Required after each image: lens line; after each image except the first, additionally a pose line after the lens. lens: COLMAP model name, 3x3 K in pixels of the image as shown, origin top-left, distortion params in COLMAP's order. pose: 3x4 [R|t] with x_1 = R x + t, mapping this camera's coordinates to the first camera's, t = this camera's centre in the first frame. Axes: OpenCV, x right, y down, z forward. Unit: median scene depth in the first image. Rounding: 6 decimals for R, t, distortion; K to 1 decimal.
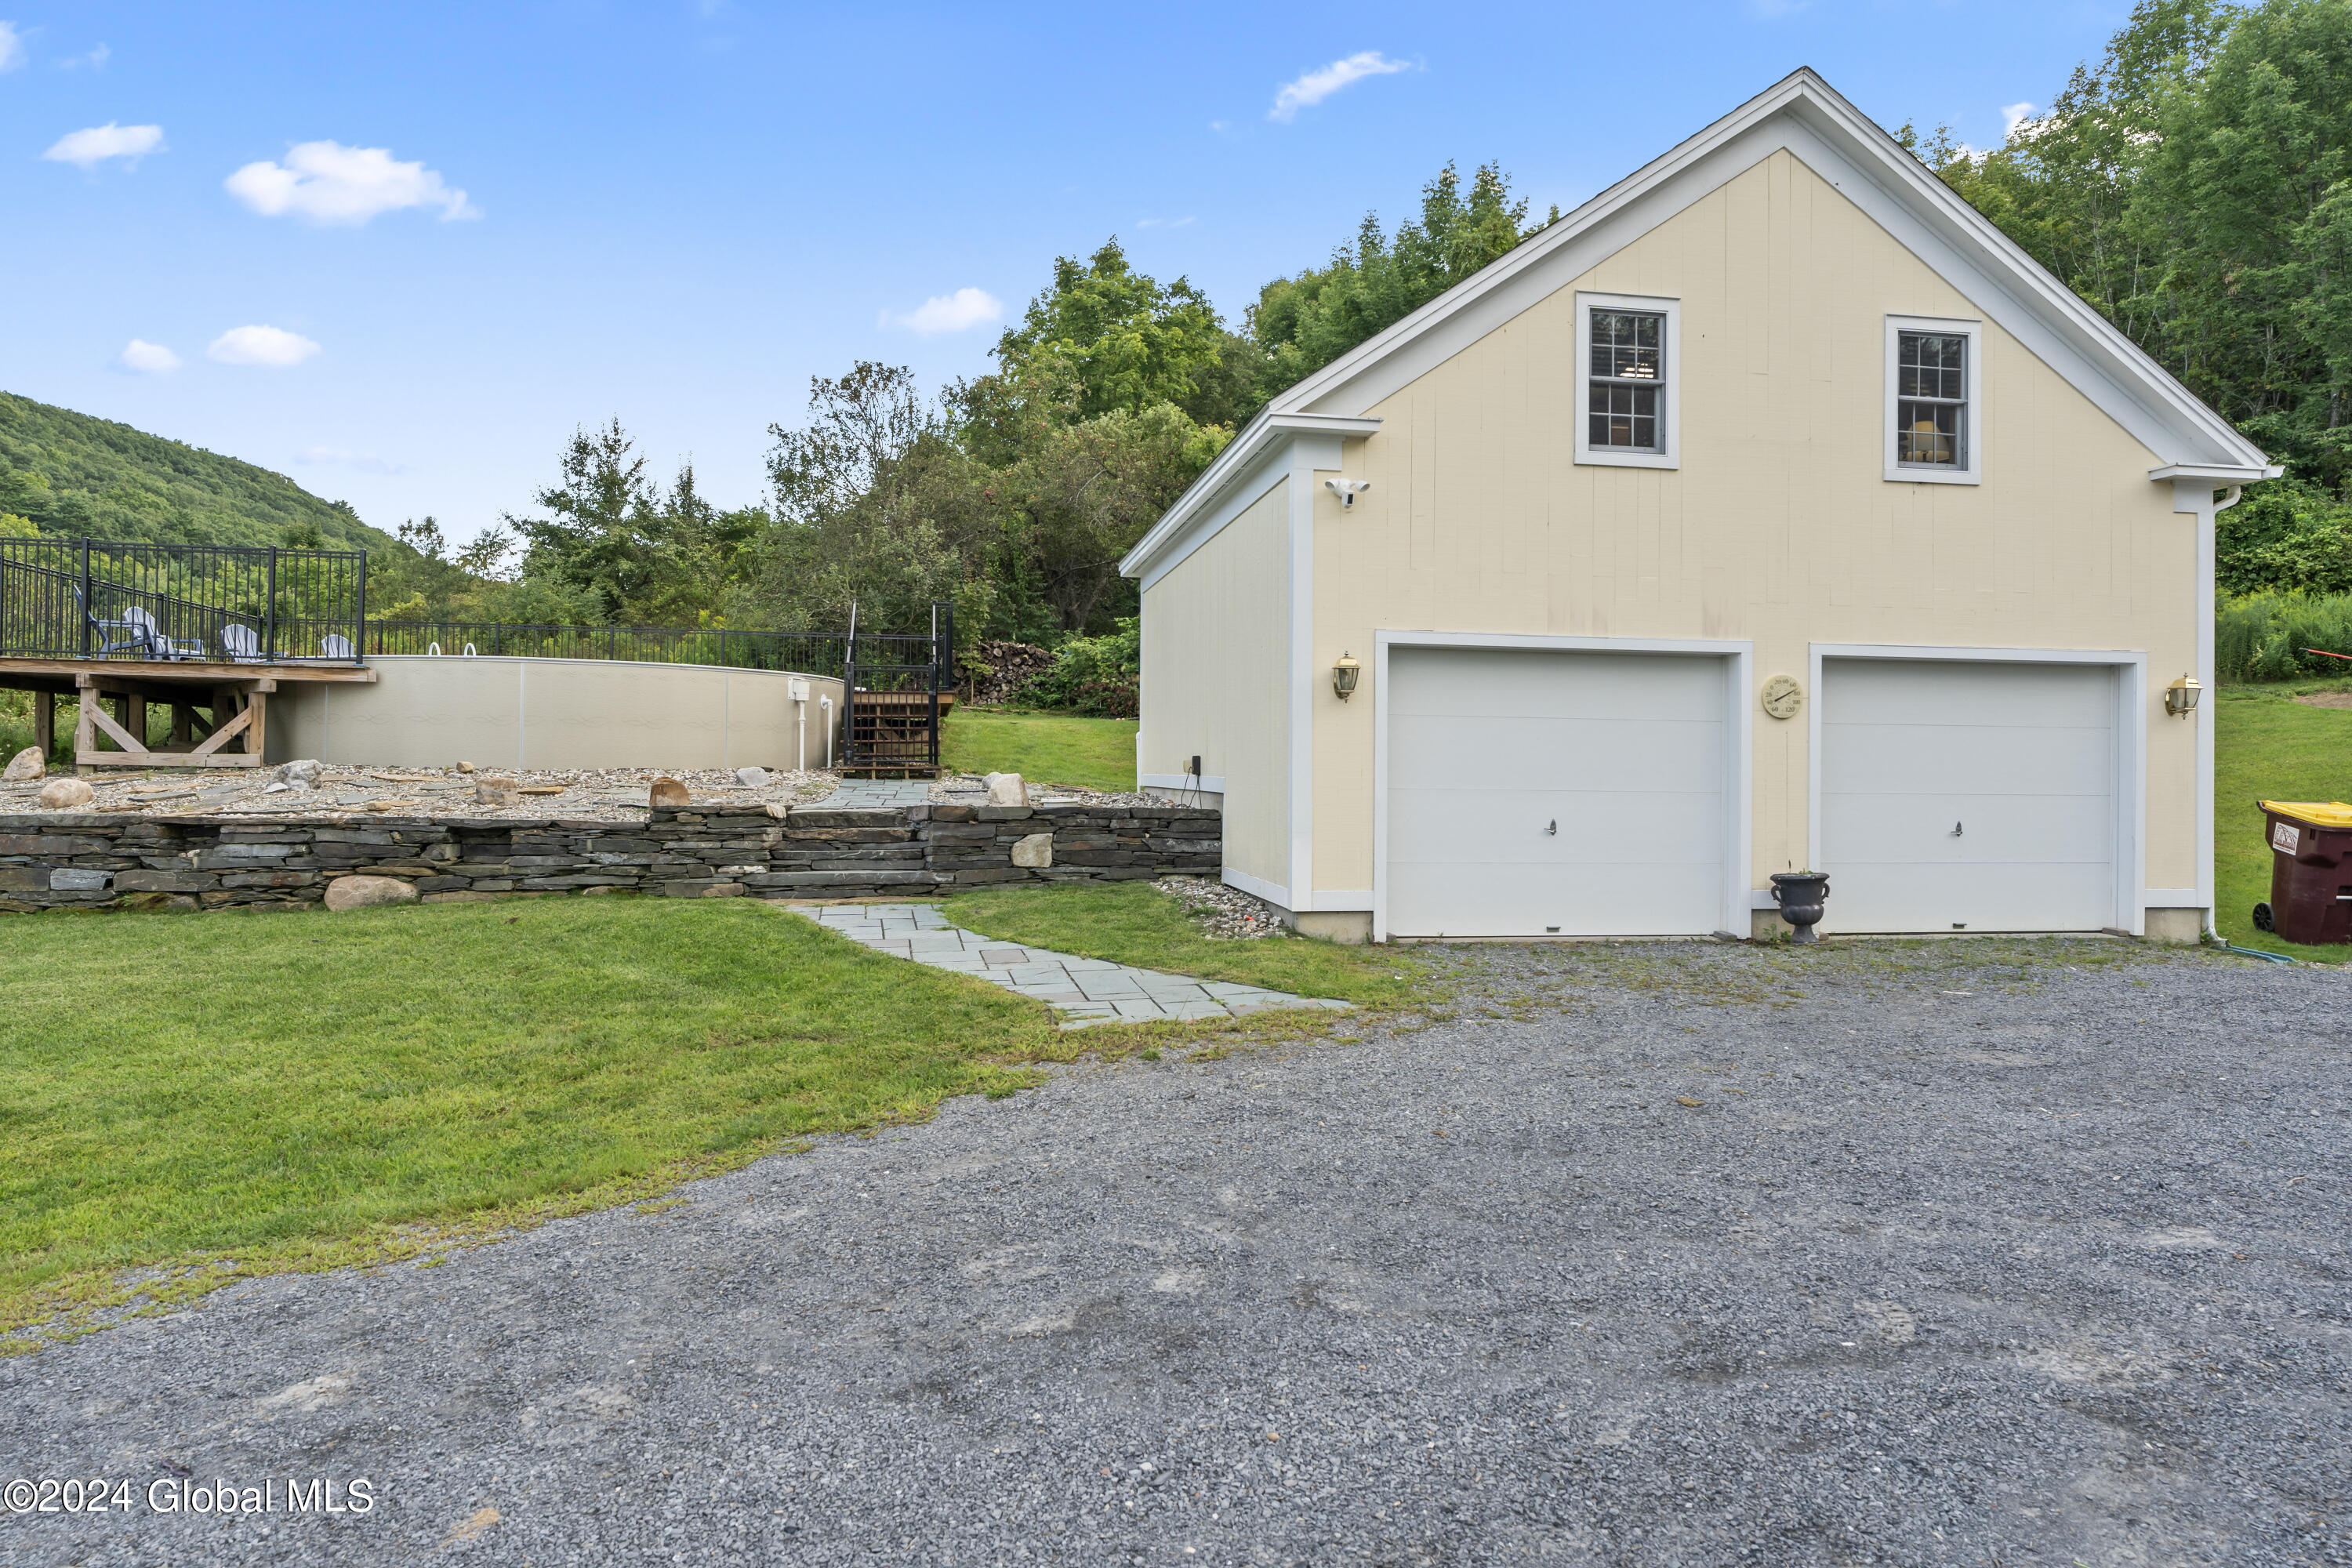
lens RADIAL K [[1453.2, 0, 1179.6], [0, 1453.2, 760.1], [0, 0, 1]] dist [-0.000887, -0.000172]
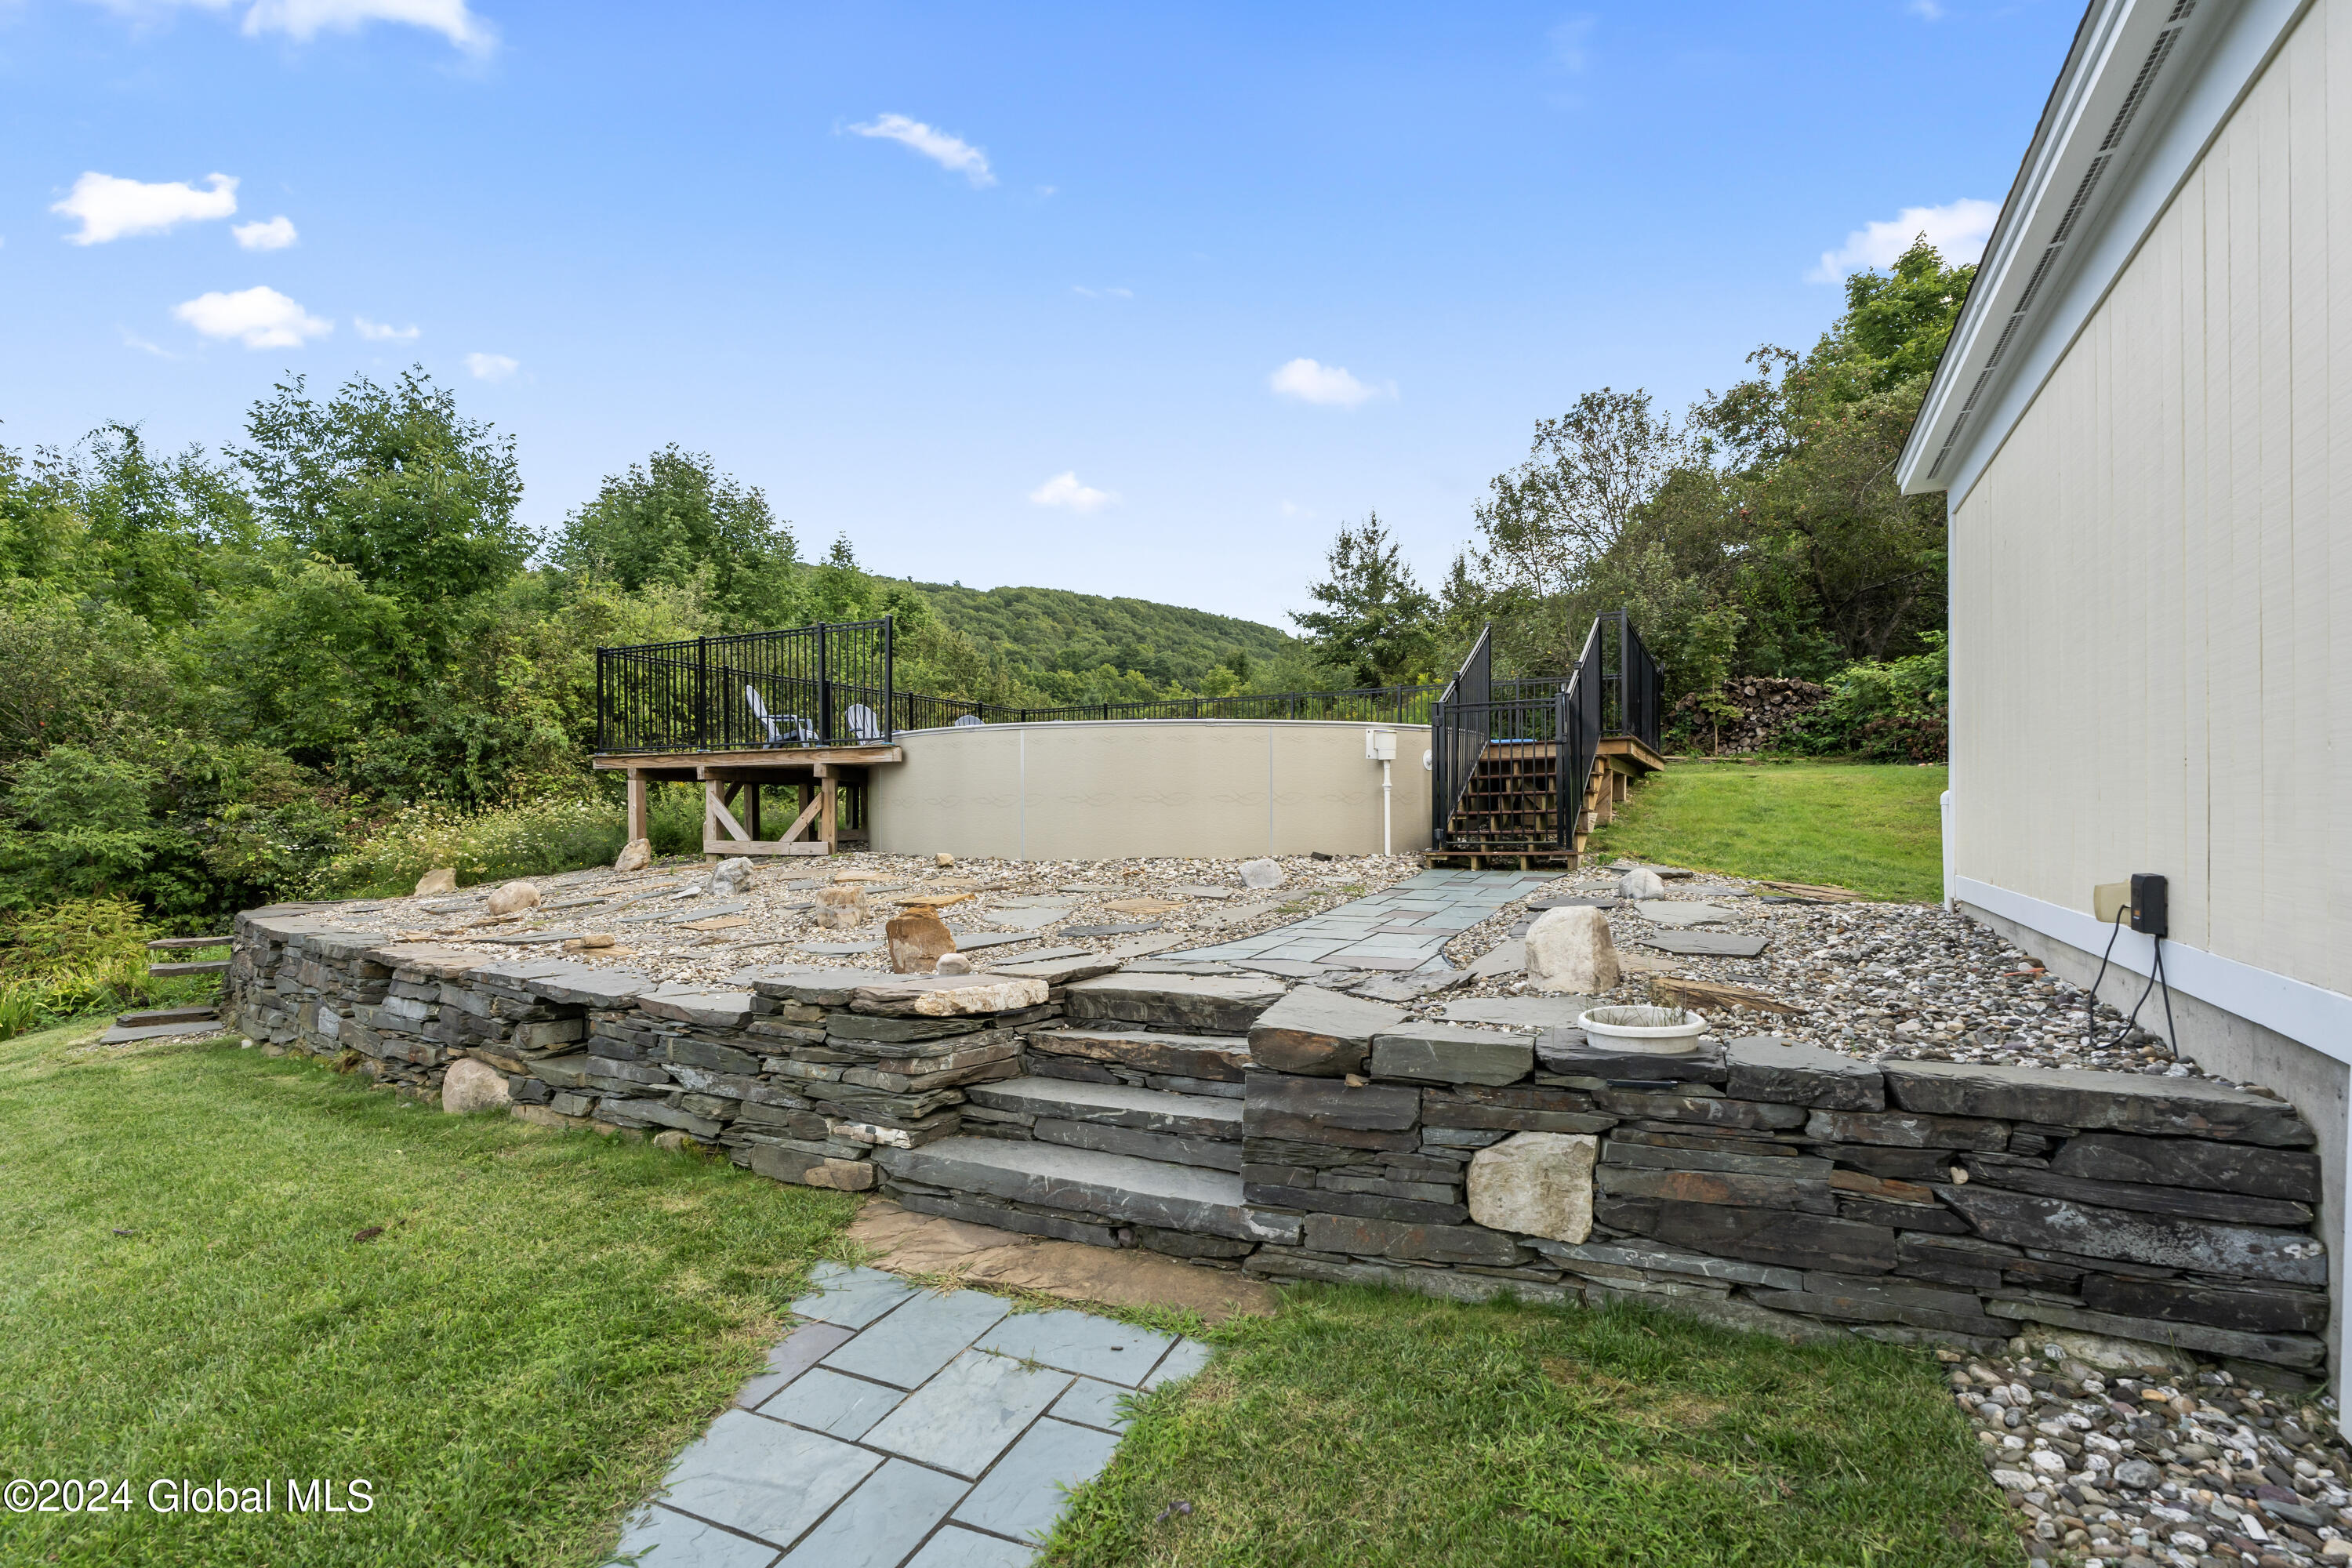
lens RADIAL K [[1079.3, 0, 1181.0], [0, 1079.3, 826.6], [0, 0, 1]] dist [-0.002198, 0.001046]
pose [[0.791288, -0.008749, -0.611381, -0.007337], [0.019517, 0.999750, 0.010953, -0.012486], [0.611132, -0.020599, 0.791260, 0.415594]]
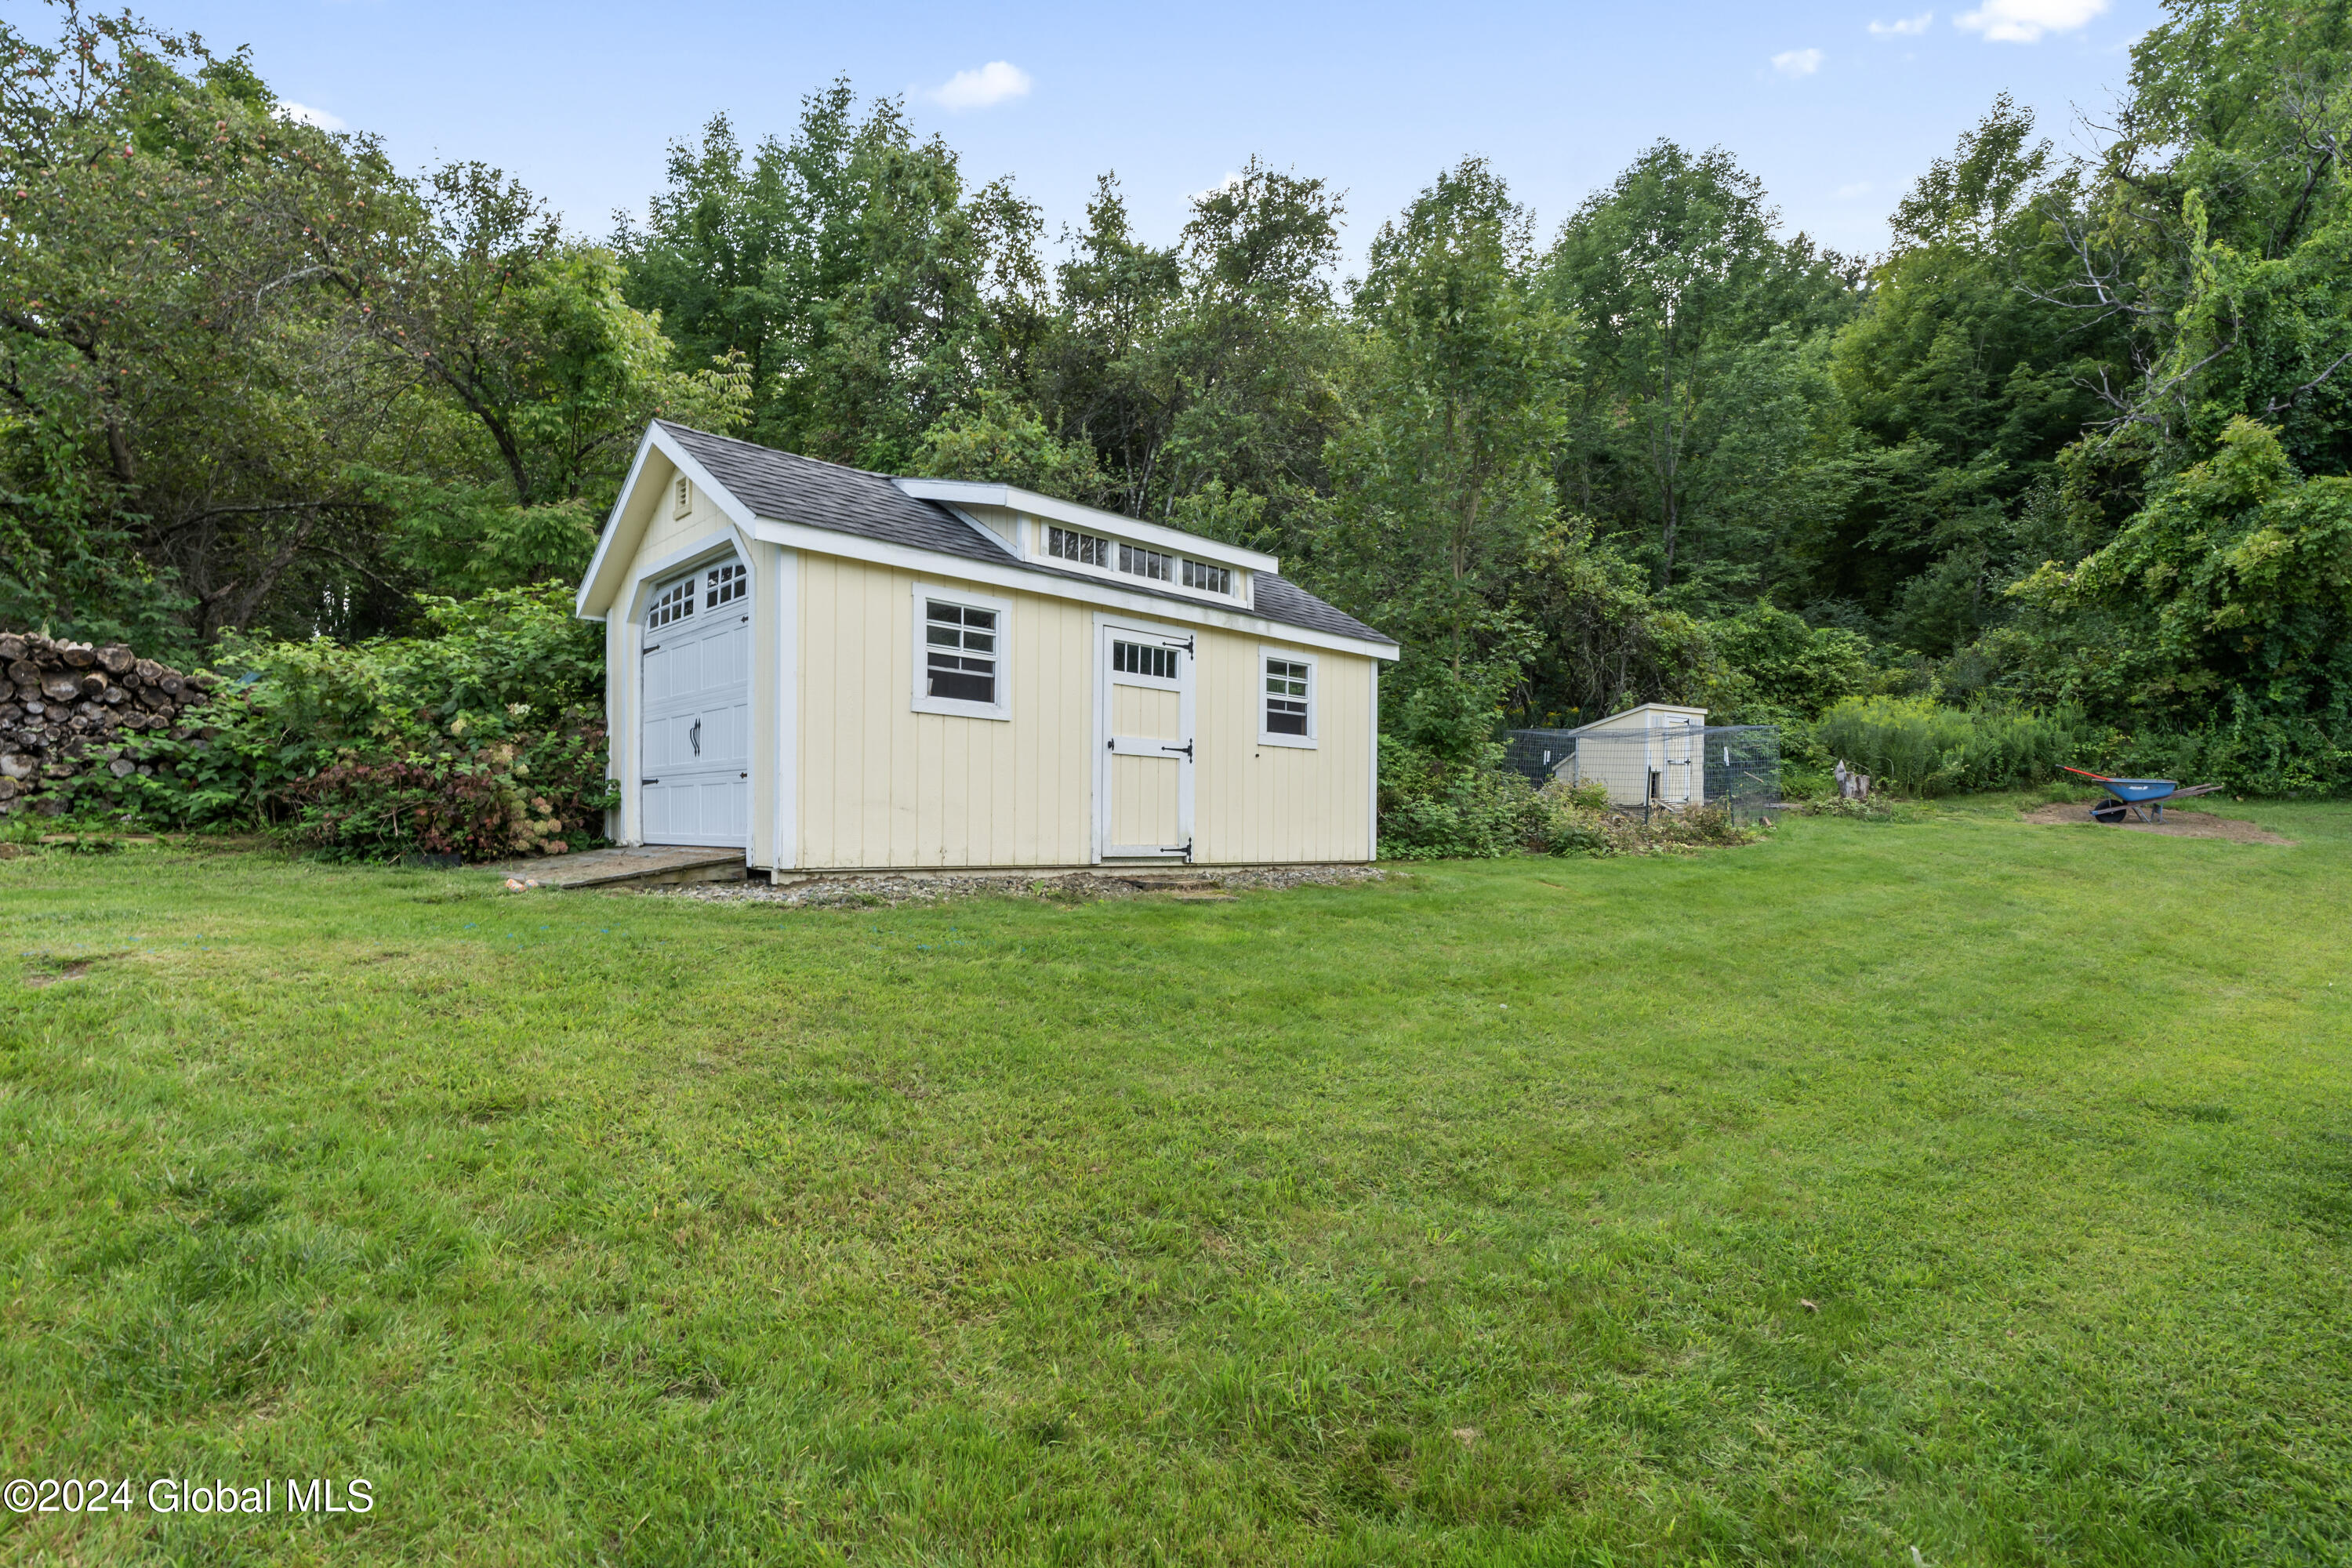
lens RADIAL K [[1146.0, 0, 1181.0], [0, 1146.0, 857.3], [0, 0, 1]] dist [-0.001791, 0.000640]
pose [[0.786009, -0.020733, 0.617867, -0.098400], [0.004614, 0.999606, 0.027672, -0.047919], [-0.618198, -0.018900, 0.785795, 0.853444]]
